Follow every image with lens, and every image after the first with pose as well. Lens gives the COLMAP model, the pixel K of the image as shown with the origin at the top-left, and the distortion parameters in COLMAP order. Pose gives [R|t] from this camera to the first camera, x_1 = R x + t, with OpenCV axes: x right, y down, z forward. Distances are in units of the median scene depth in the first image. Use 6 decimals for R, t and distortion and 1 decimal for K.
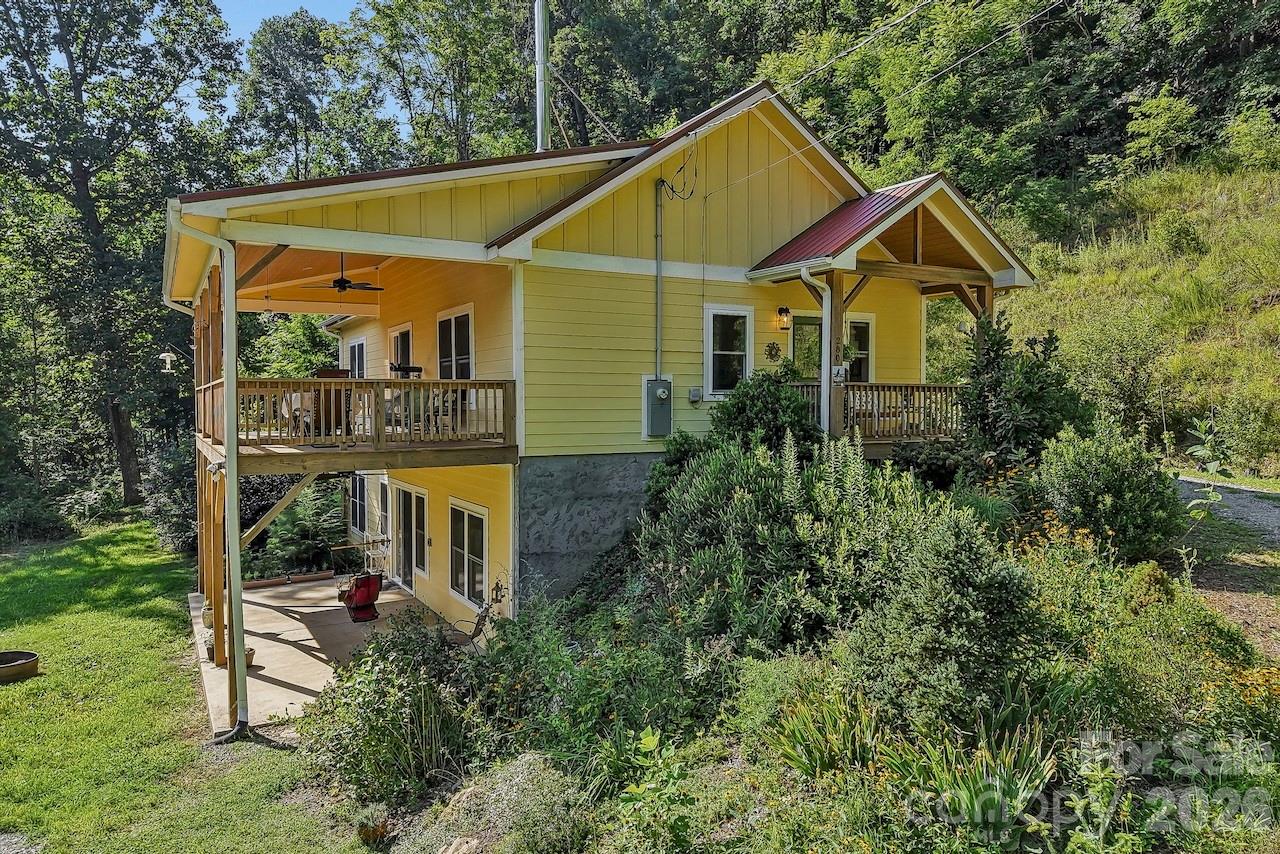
lens RADIAL K [[868.6, 0, 640.0], [0, 868.6, 427.0], [0, 0, 1]] dist [0.006733, 0.006089]
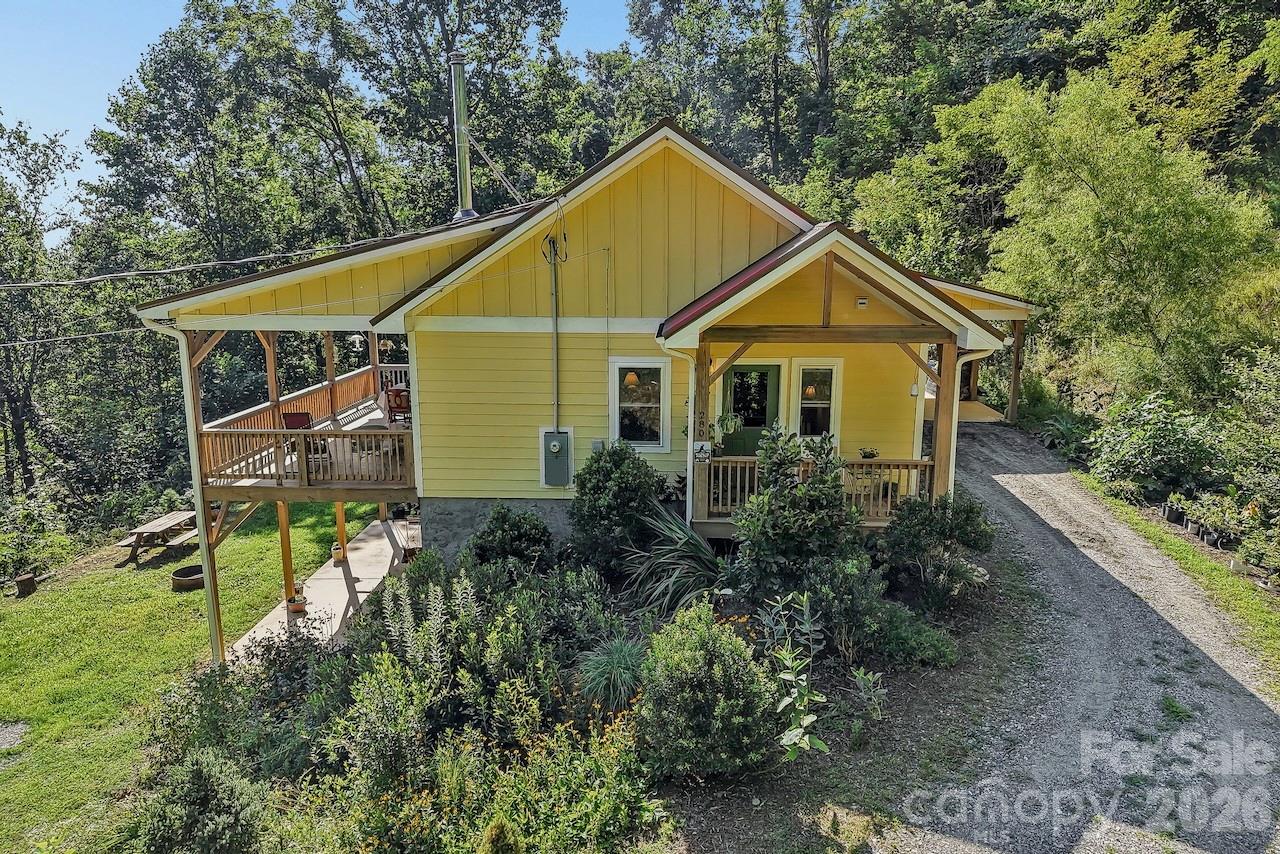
lens RADIAL K [[868.6, 0, 640.0], [0, 868.6, 427.0], [0, 0, 1]] dist [0.006733, 0.006089]
pose [[0.850397, 0.107333, -0.515078, 0.489500], [-0.018567, 0.984483, 0.174494, -0.186367], [0.525814, -0.138826, 0.839194, 0.135972]]
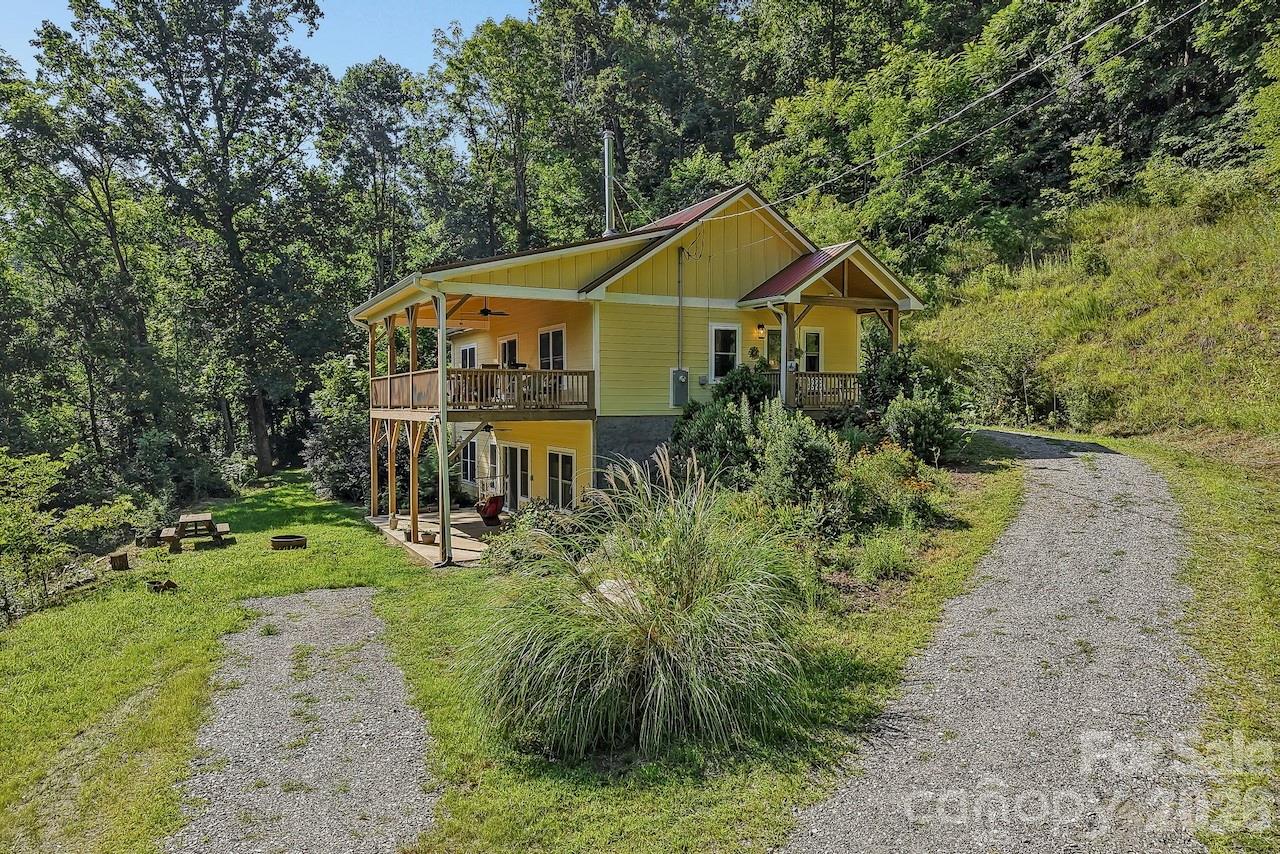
lens RADIAL K [[868.6, 0, 640.0], [0, 868.6, 427.0], [0, 0, 1]] dist [0.006733, 0.006089]
pose [[0.999232, 0.000078, -0.039185, 0.007324], [-0.000078, 1.000000, -0.000006, 0.039294], [0.039185, 0.000009, 0.999232, -0.474798]]
